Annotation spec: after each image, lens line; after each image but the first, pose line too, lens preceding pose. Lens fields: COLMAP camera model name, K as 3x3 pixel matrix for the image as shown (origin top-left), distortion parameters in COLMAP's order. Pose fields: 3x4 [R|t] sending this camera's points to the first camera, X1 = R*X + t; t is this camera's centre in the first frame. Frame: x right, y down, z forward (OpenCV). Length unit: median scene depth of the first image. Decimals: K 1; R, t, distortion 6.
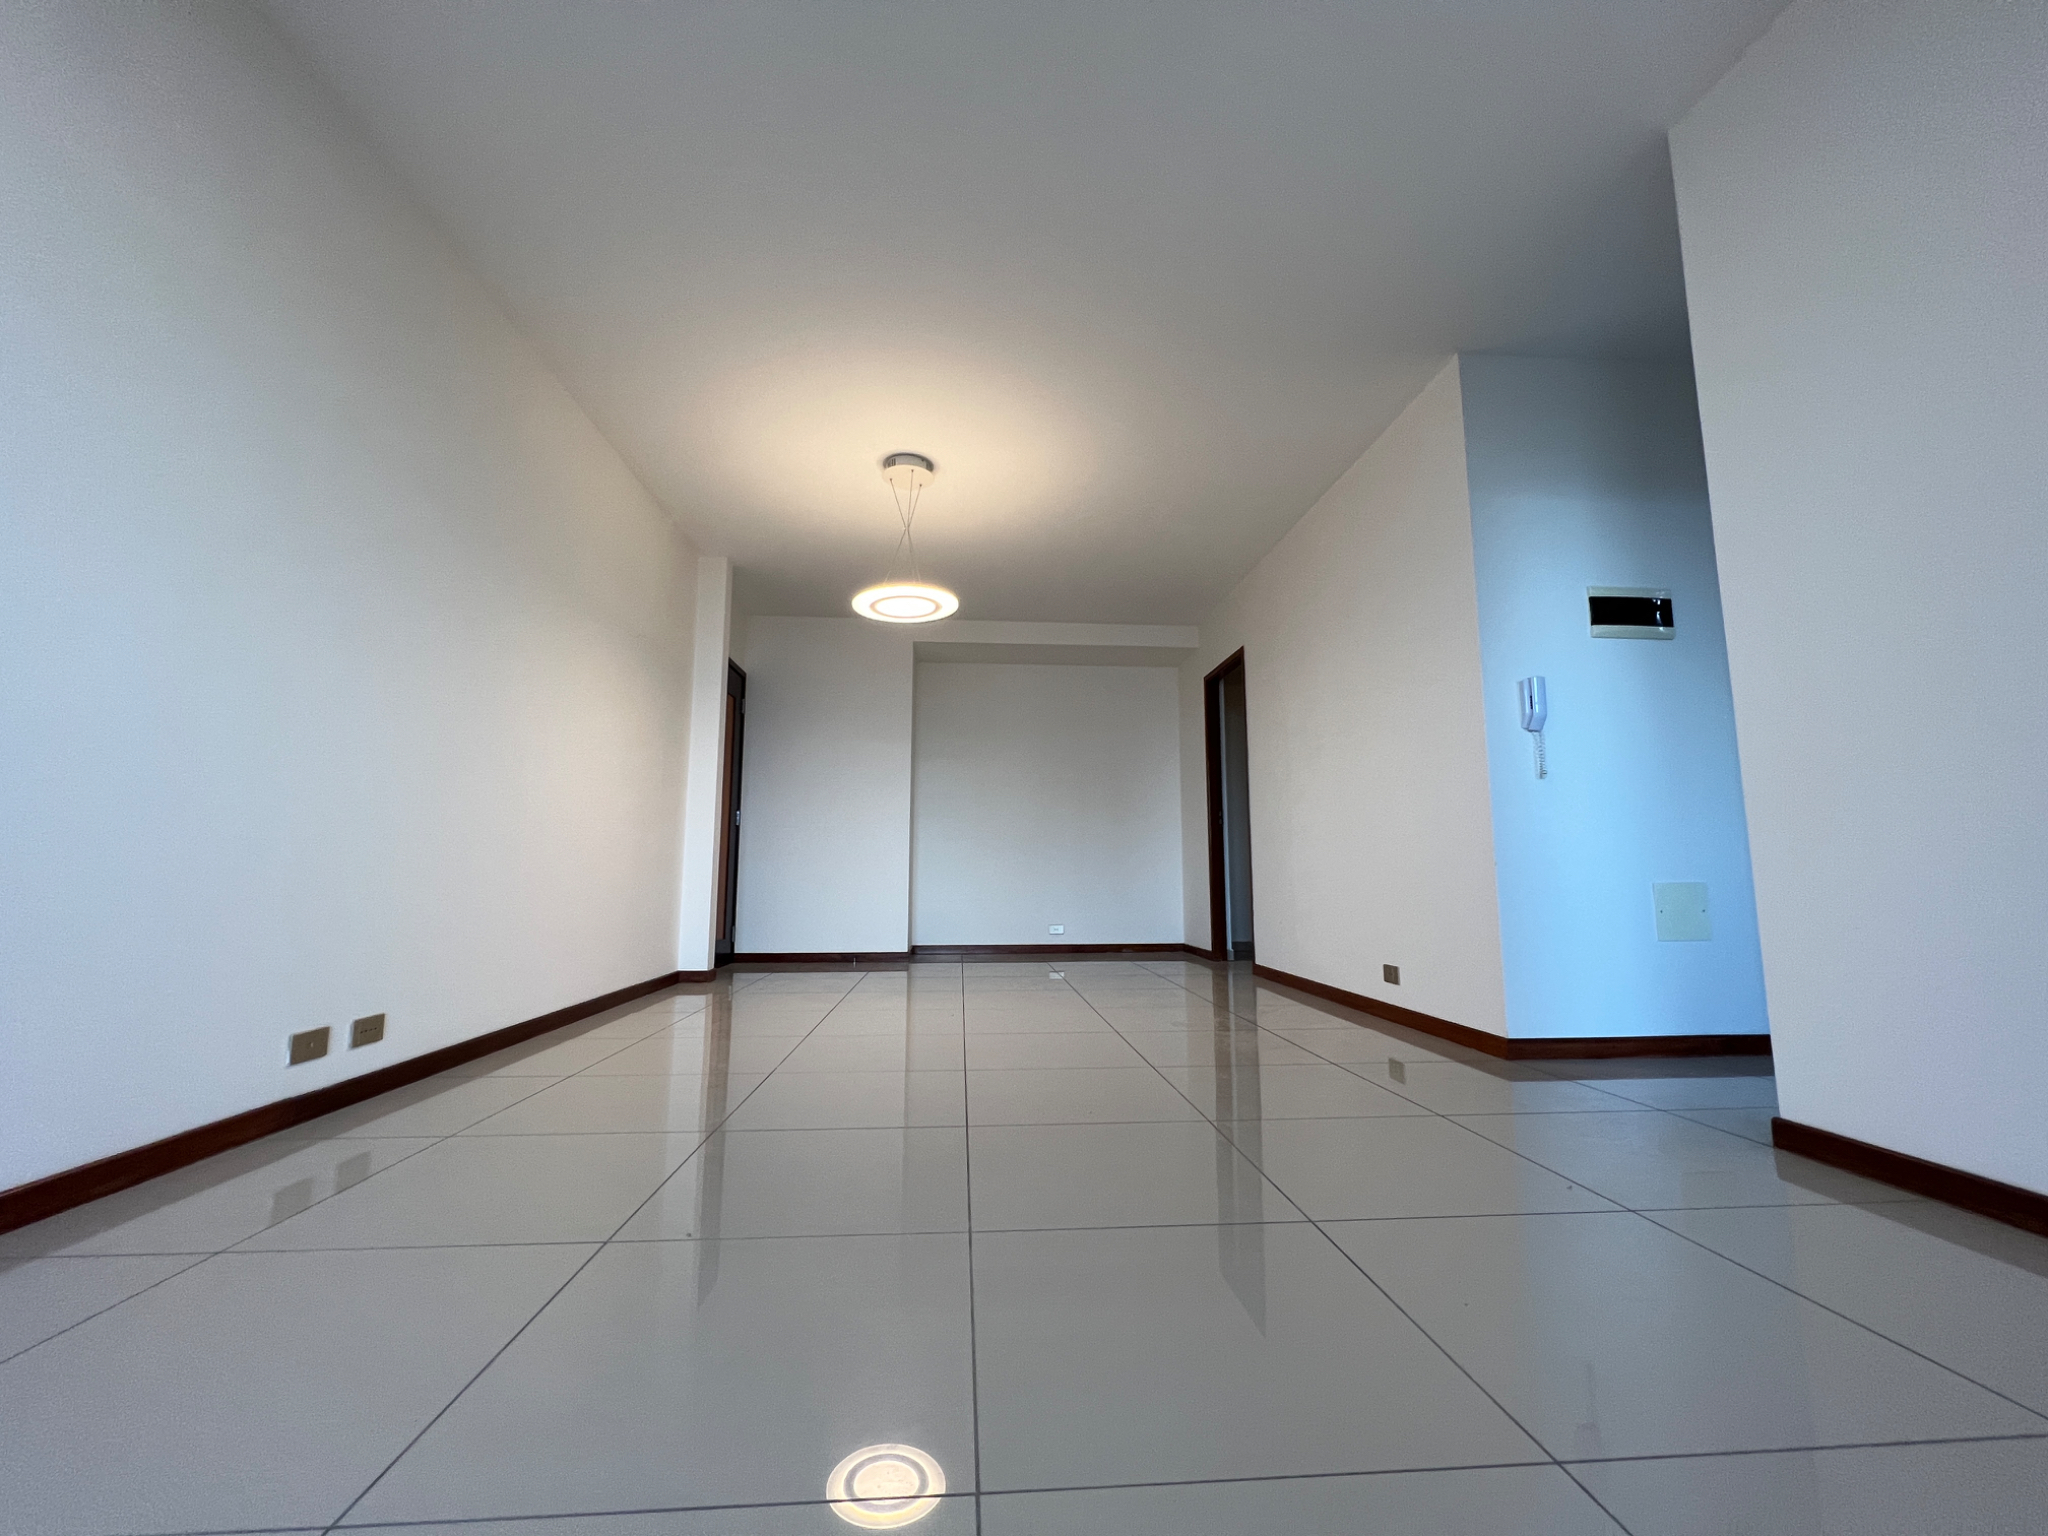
lens RADIAL K [[818.8, 0, 1024.0], [0, 818.8, 768.0], [0, 0, 1]] dist [0.002146, 0.000088]
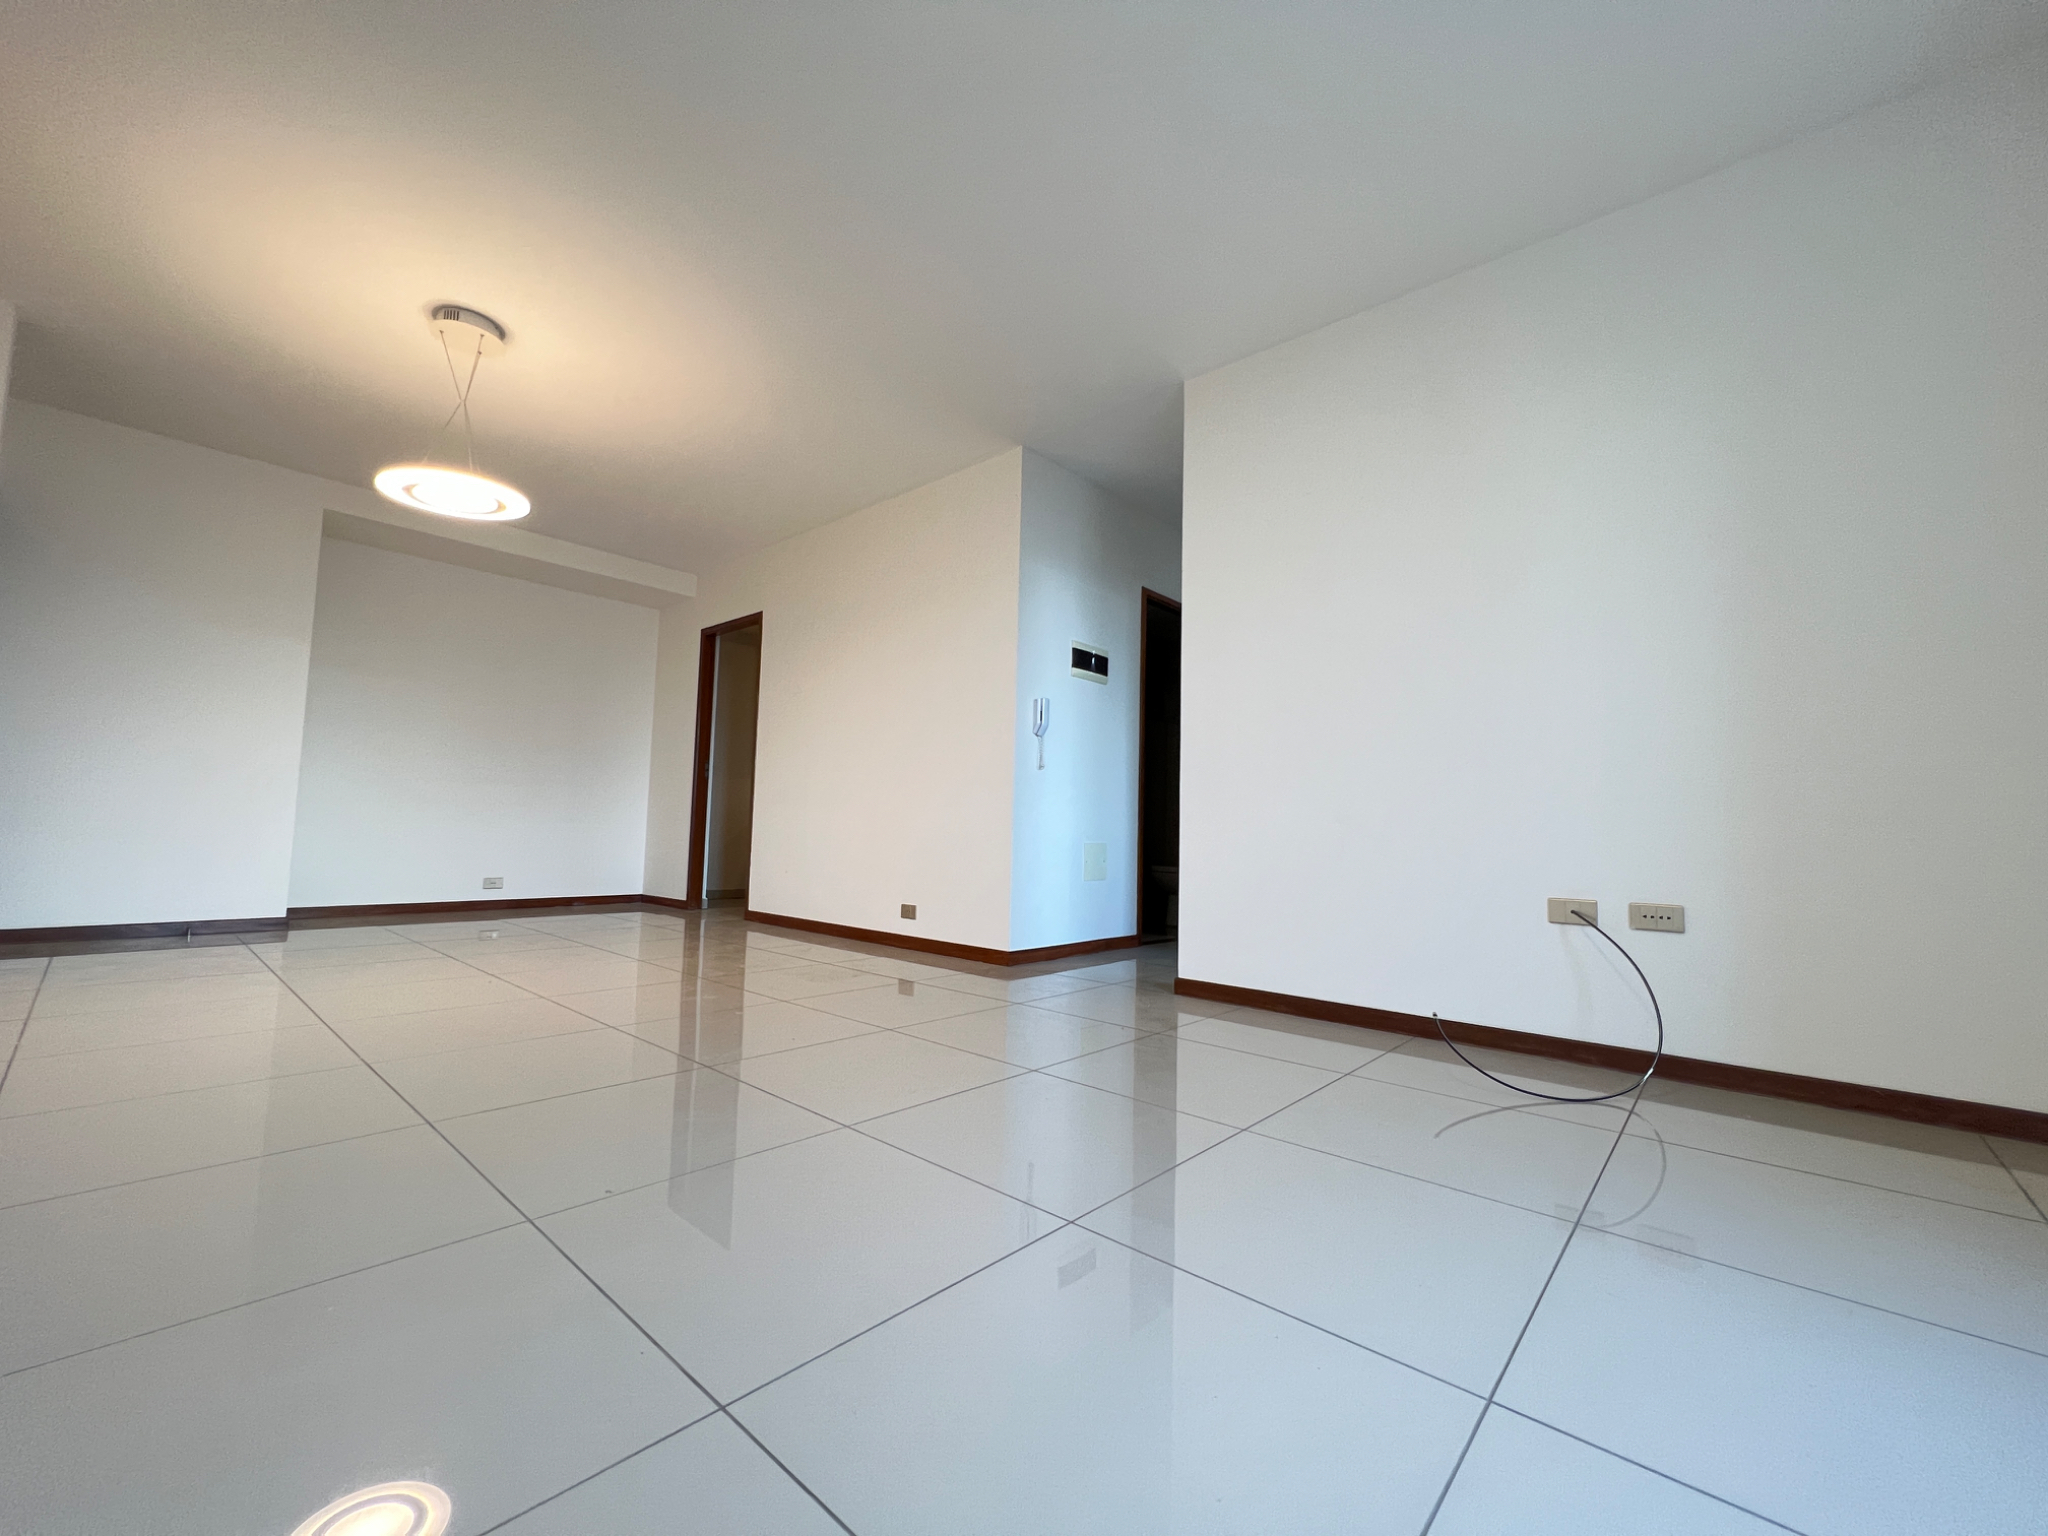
lens RADIAL K [[816.7, 0, 1020.1], [0, 816.7, 773.6], [0, 0, 1]] dist [-0.002657, -0.000102]
pose [[0.722515, 0.069865, 0.687816, -0.200836], [-0.116772, 0.992919, 0.021807, -0.004183], [-0.681422, -0.096073, 0.725558, -0.003890]]
